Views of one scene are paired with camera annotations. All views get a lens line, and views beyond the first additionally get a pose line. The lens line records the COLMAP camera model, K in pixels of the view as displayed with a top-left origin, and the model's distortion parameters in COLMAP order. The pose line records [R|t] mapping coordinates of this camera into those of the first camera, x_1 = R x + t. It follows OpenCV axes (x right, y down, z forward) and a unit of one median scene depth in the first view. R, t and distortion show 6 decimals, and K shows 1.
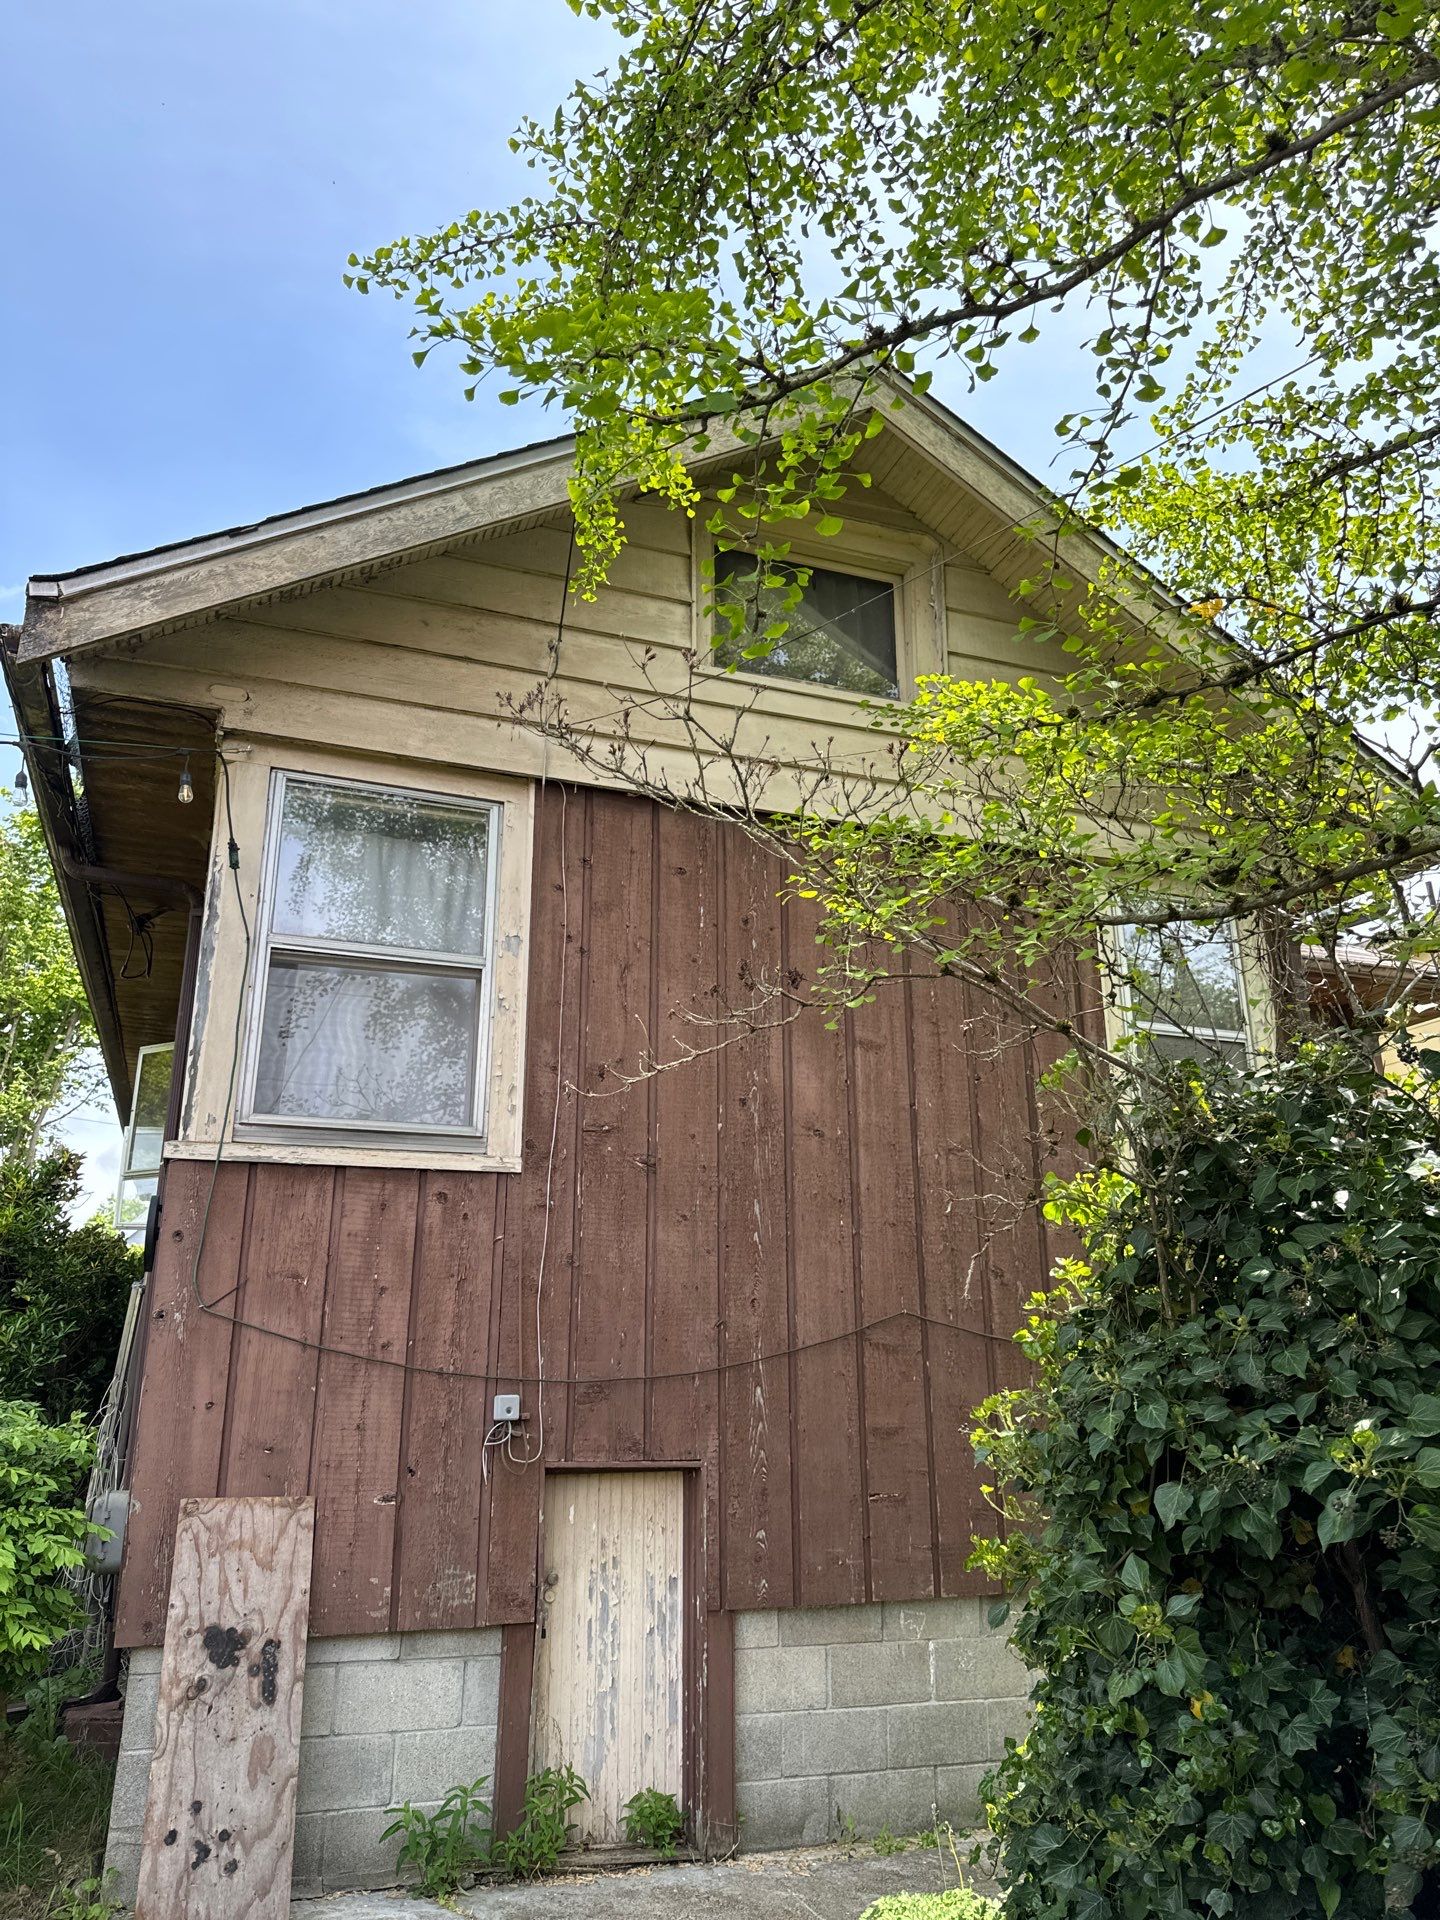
lens RADIAL K [[1367.3, 0, 702.7], [0, 1367.3, 956.0], [0, 0, 1]] dist [0.053423, -0.048844]
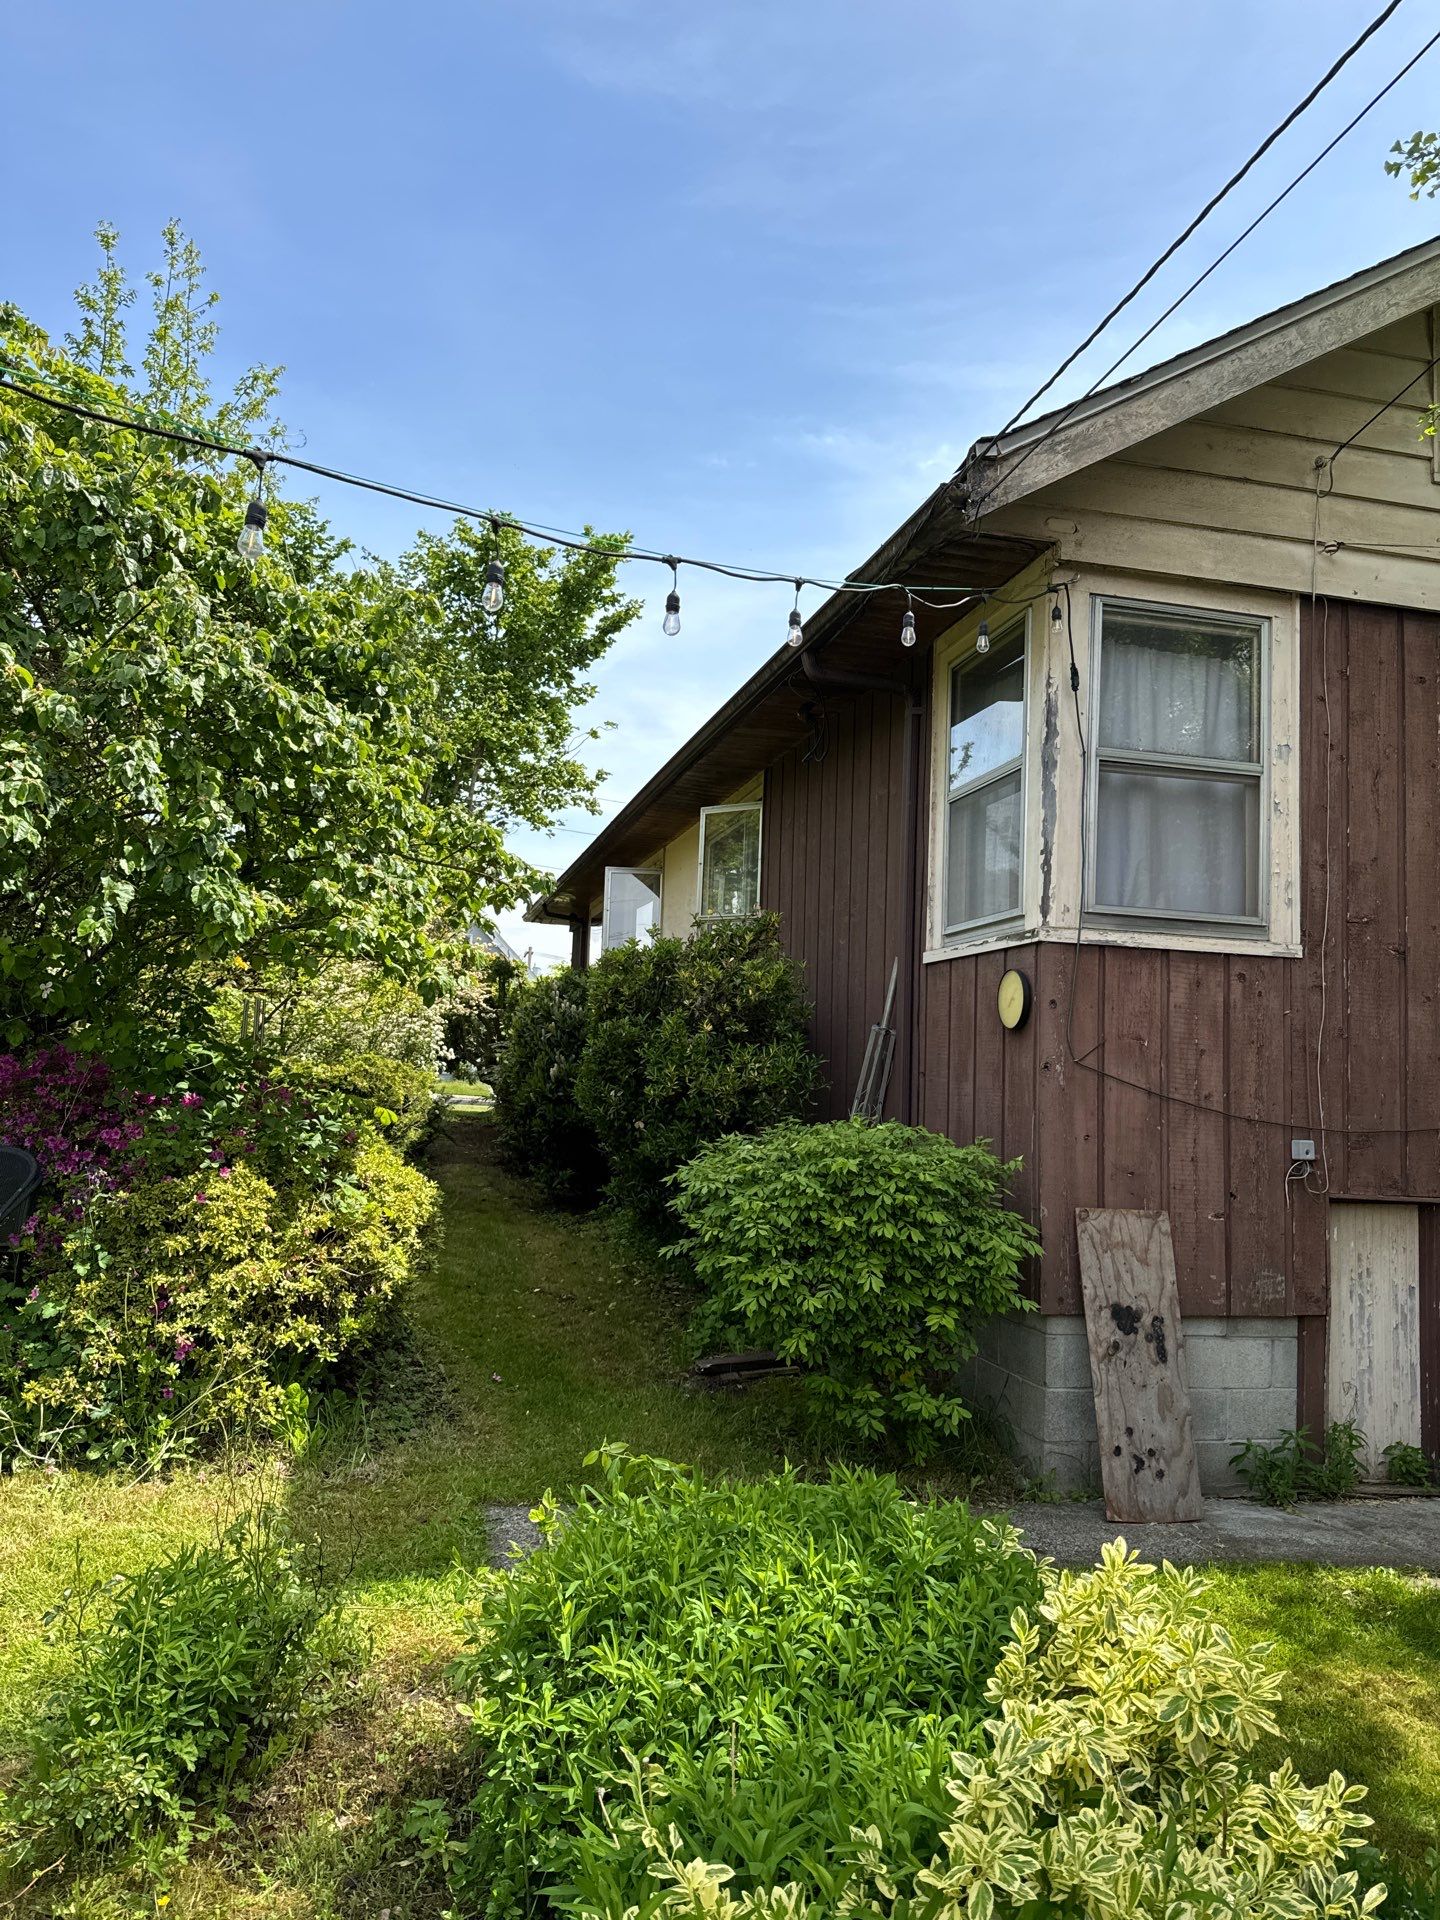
lens RADIAL K [[1399.7, 0, 721.1], [0, 1399.7, 931.1], [0, 0, 1]] dist [0.061842, -0.048281]
pose [[0.995854, 0.032596, -0.084928, -0.547429], [-0.014717, 0.979029, 0.203190, -0.103955], [0.089770, -0.201098, 0.975449, -0.216621]]
